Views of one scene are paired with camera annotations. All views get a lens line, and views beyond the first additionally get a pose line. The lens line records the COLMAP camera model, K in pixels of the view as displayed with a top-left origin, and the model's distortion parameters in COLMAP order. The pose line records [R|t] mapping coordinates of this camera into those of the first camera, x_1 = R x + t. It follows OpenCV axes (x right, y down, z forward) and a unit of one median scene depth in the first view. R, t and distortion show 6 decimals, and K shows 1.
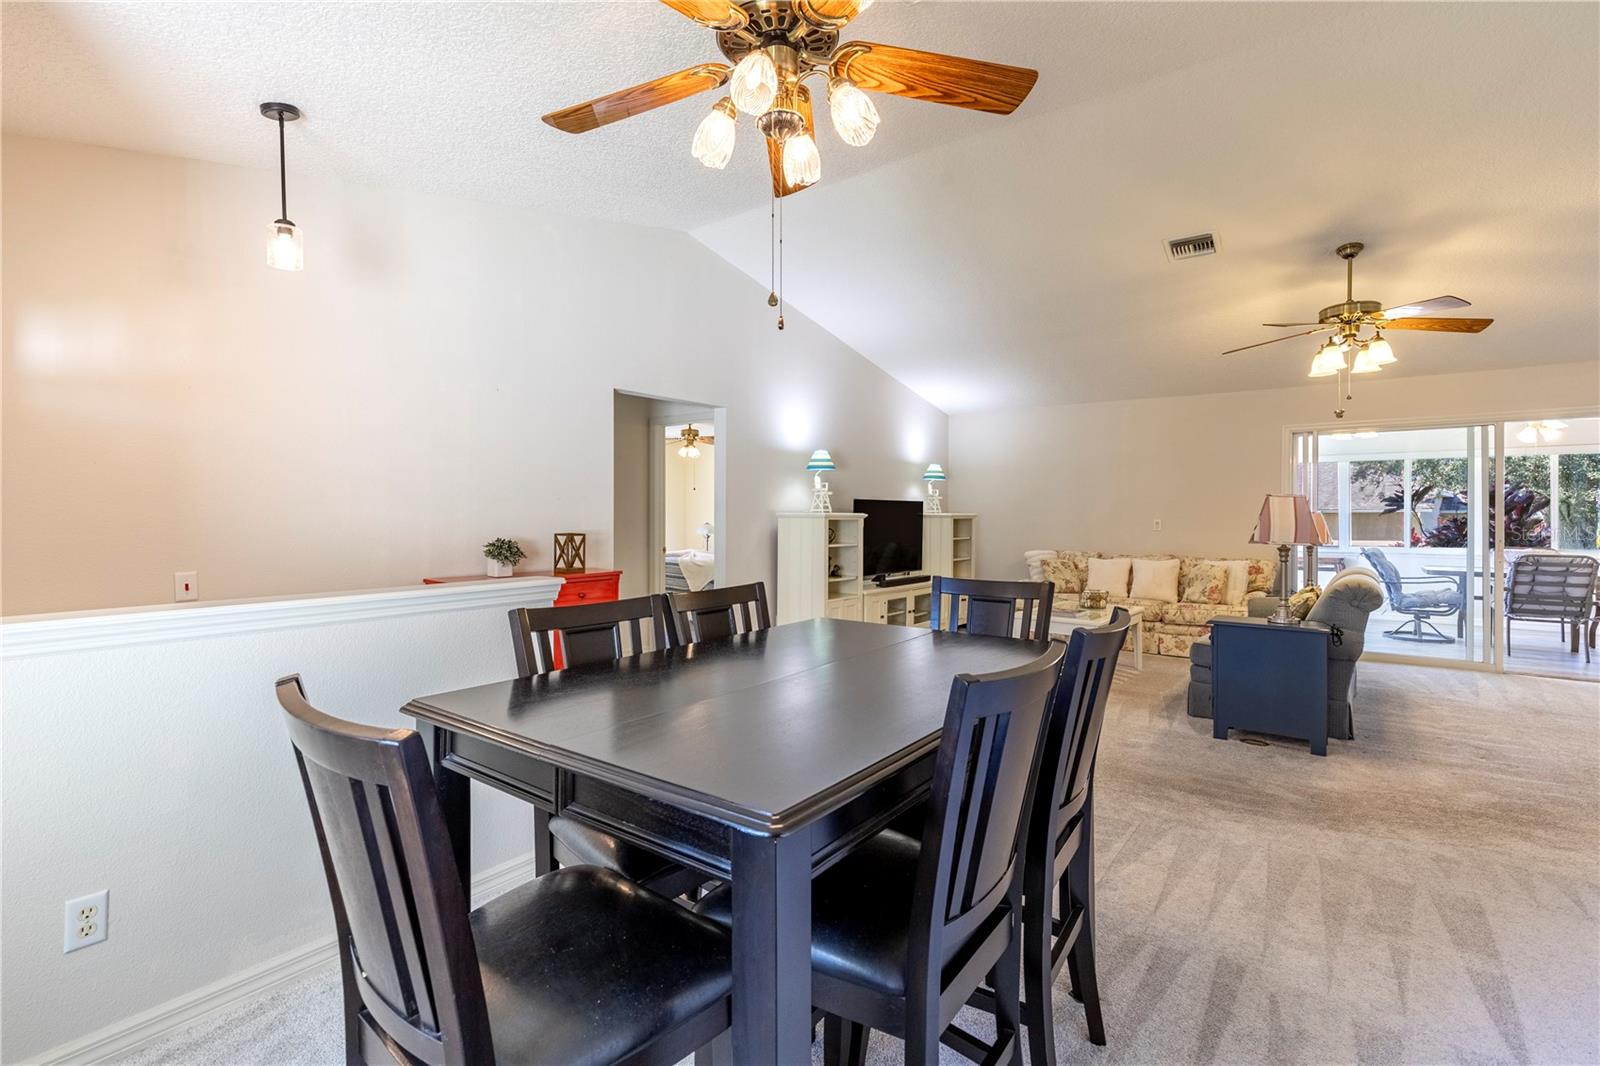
lens RADIAL K [[725.3, 0, 802.9], [0, 725.3, 526.5], [0, 0, 1]] dist [0.007474, 0.000207]
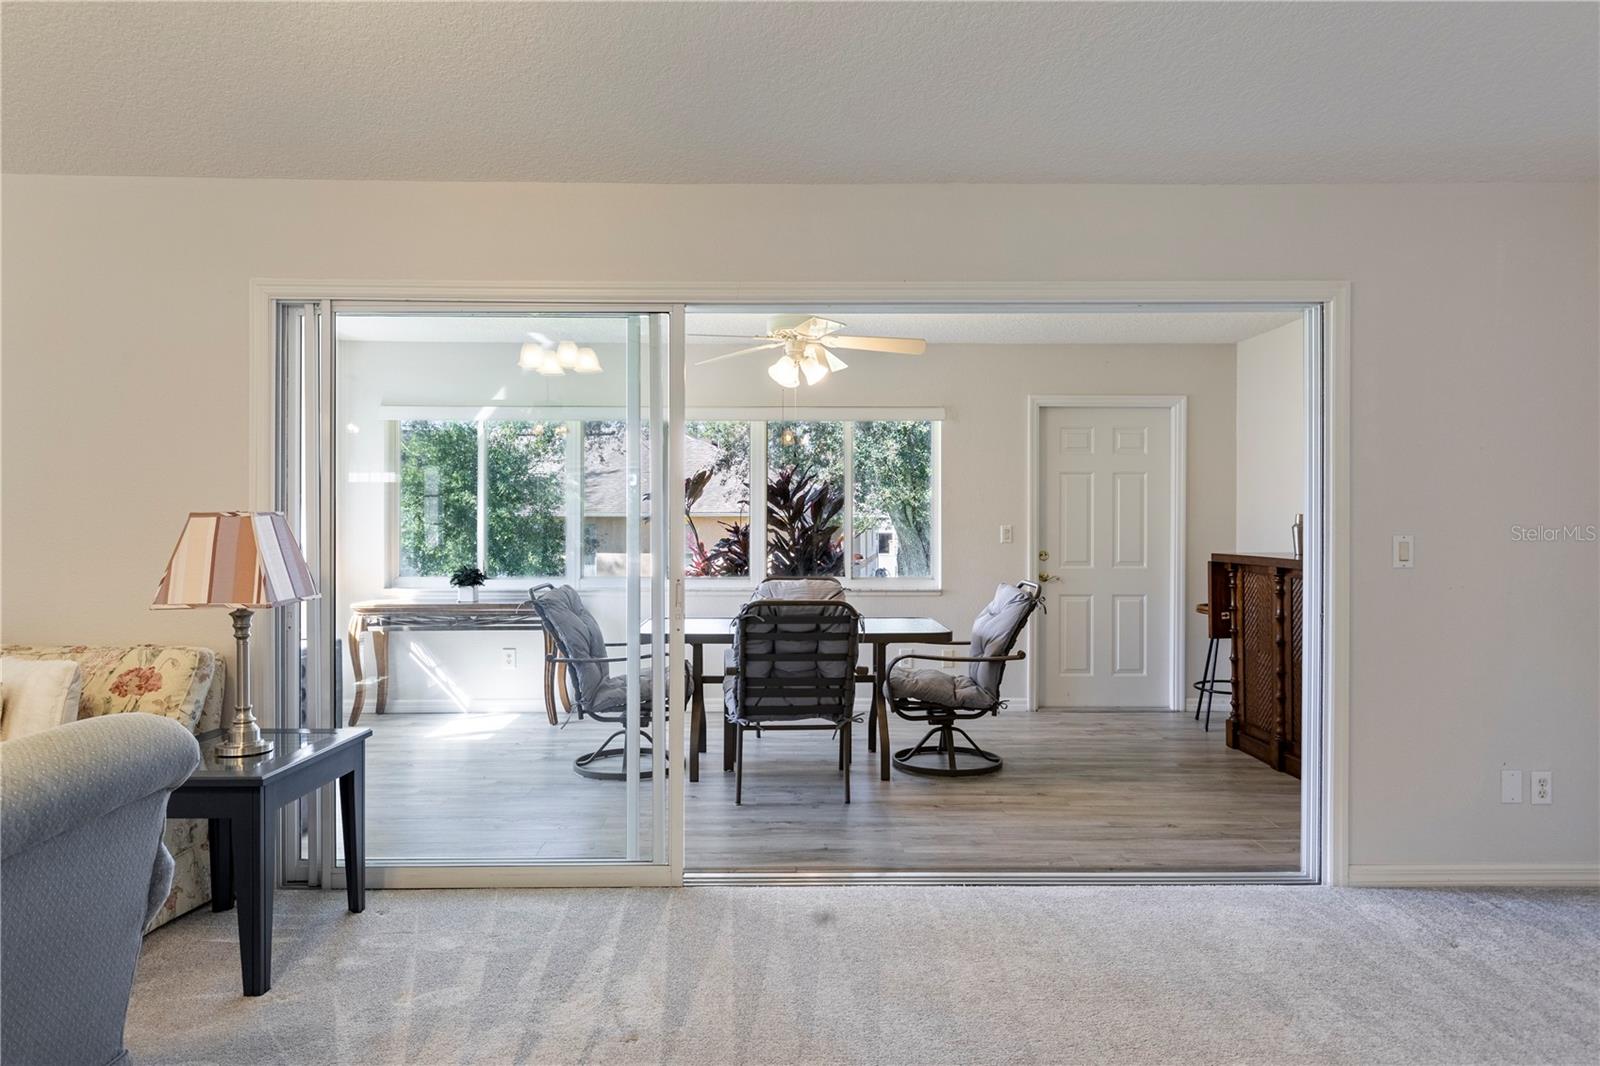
lens RADIAL K [[1035.5, 0, 800.0], [0, 1035.5, 533.0], [0, 0, 1]] dist [0.003673, 0.000519]
pose [[0.781961, -0.005445, 0.623304, 0.568198], [0.006356, 0.999980, 0.000762, -0.007463], [-0.623296, 0.003366, 0.781979, 0.429741]]
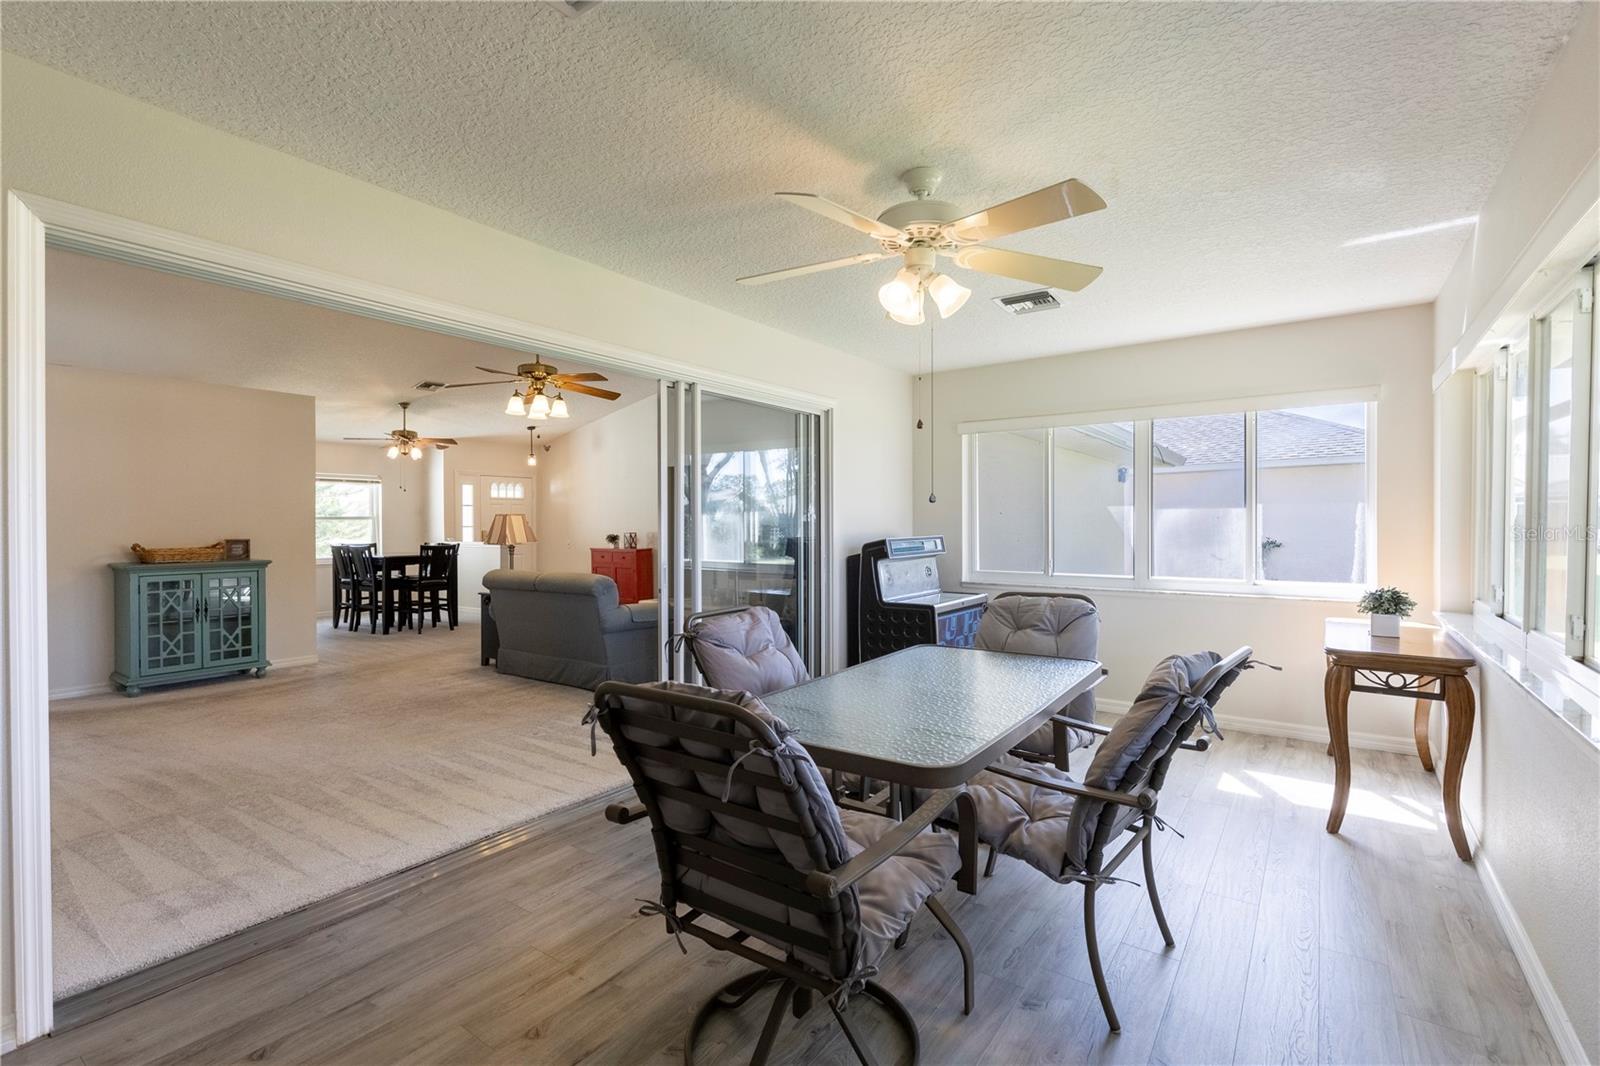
lens RADIAL K [[739.1, 0, 800.0], [0, 739.1, 533.0], [0, 0, 1]] dist [-0.001785, -0.000281]
pose [[0.030851, 0.007334, -0.999497, 1.456426], [-0.008484, 0.999939, 0.007075, -0.012252], [0.999488, 0.008261, 0.030912, 0.999598]]
